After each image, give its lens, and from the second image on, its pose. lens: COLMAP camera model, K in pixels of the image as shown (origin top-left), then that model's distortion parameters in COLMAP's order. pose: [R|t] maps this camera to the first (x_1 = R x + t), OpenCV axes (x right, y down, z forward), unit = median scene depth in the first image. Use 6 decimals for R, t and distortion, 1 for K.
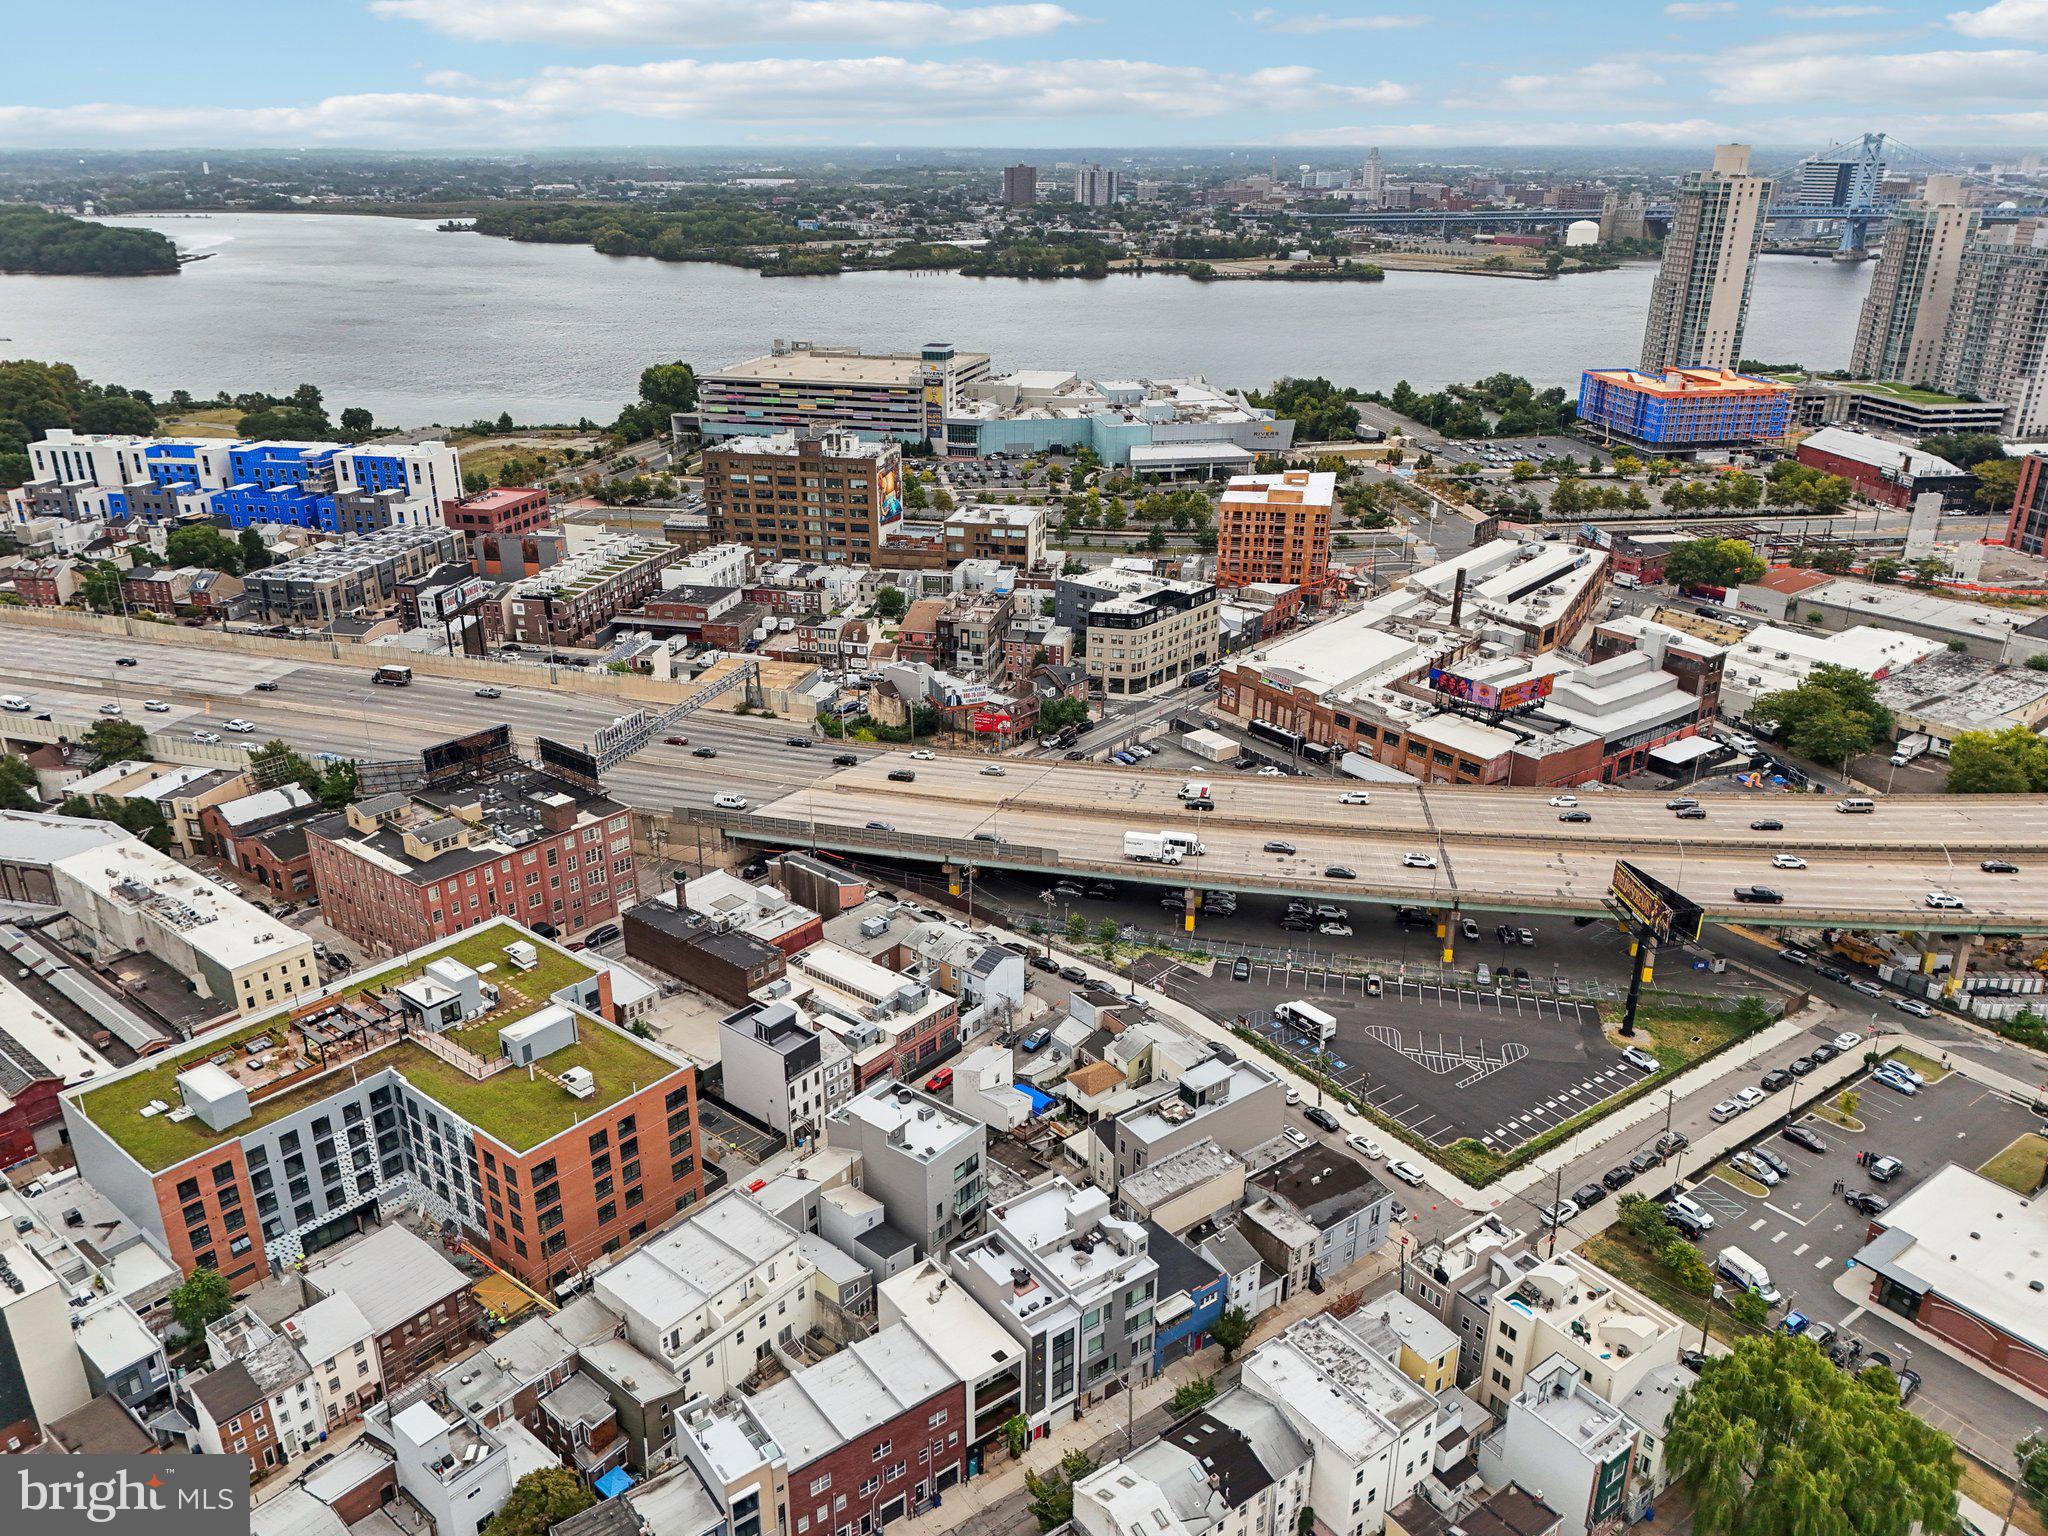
lens RADIAL K [[1589.6, 0, 1102.4], [0, 1589.6, 766.0], [0, 0, 1]] dist [0.171250, -0.284393]
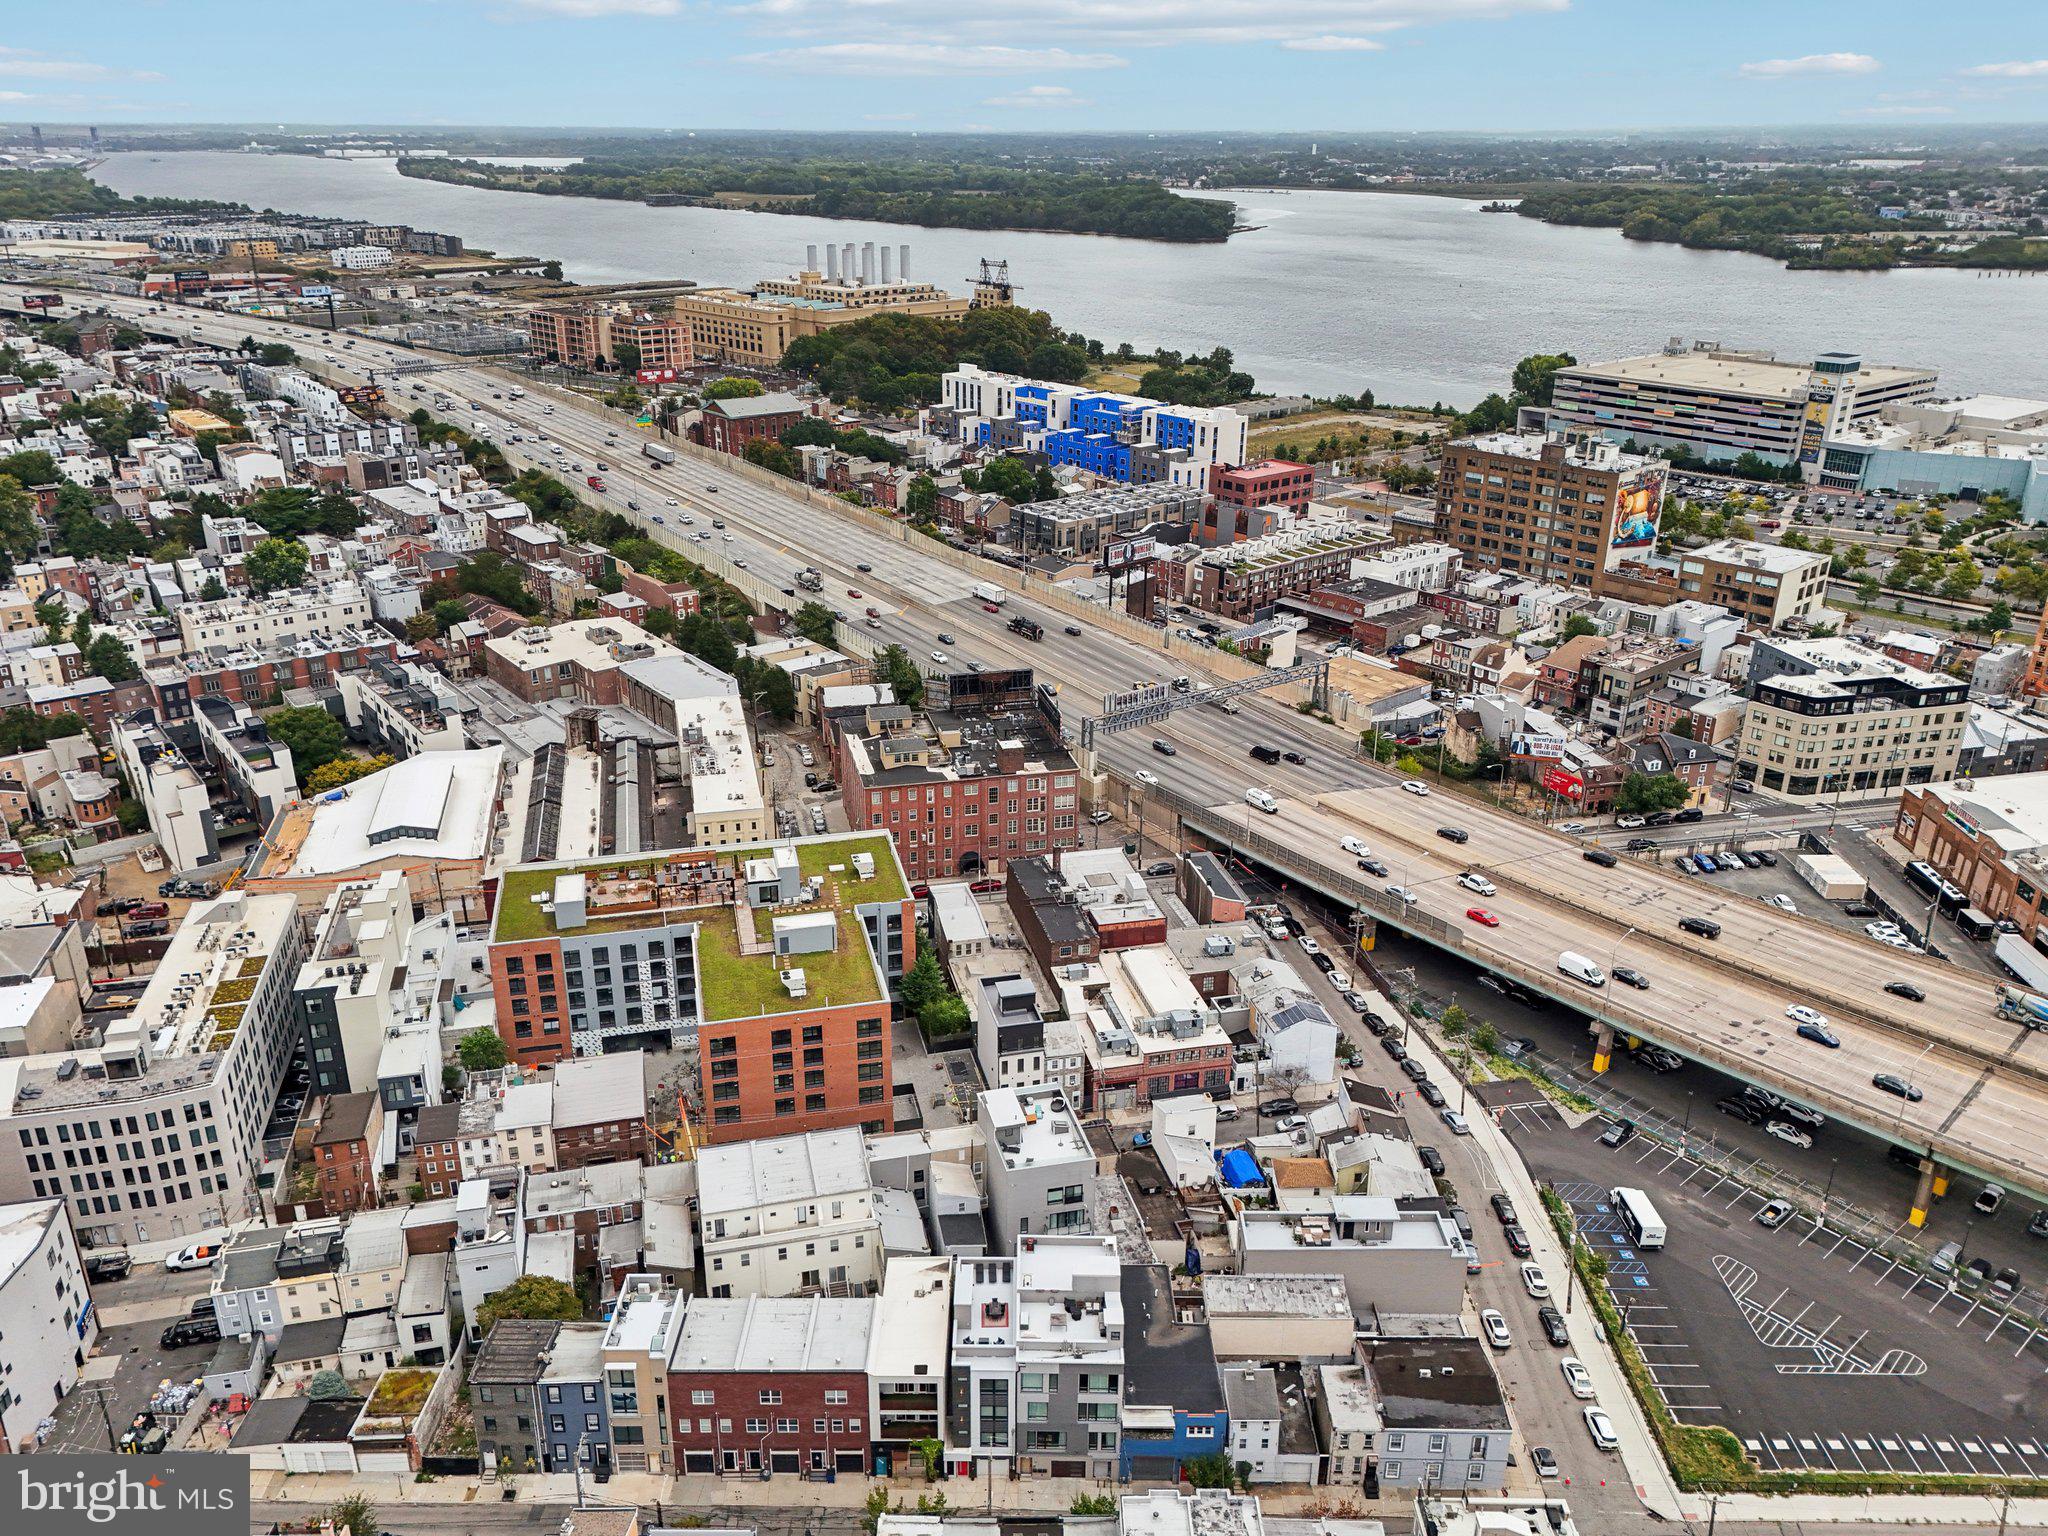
lens RADIAL K [[1696.7, 0, 1024.0], [0, 1696.7, 768.0], [0, 0, 1]] dist [0.055652, -0.004851]
pose [[0.789746, 0.228568, -0.569260, 0.197314], [-0.231824, 0.970377, 0.068010, -0.026680], [0.567942, 0.078257, 0.819340, 0.071826]]
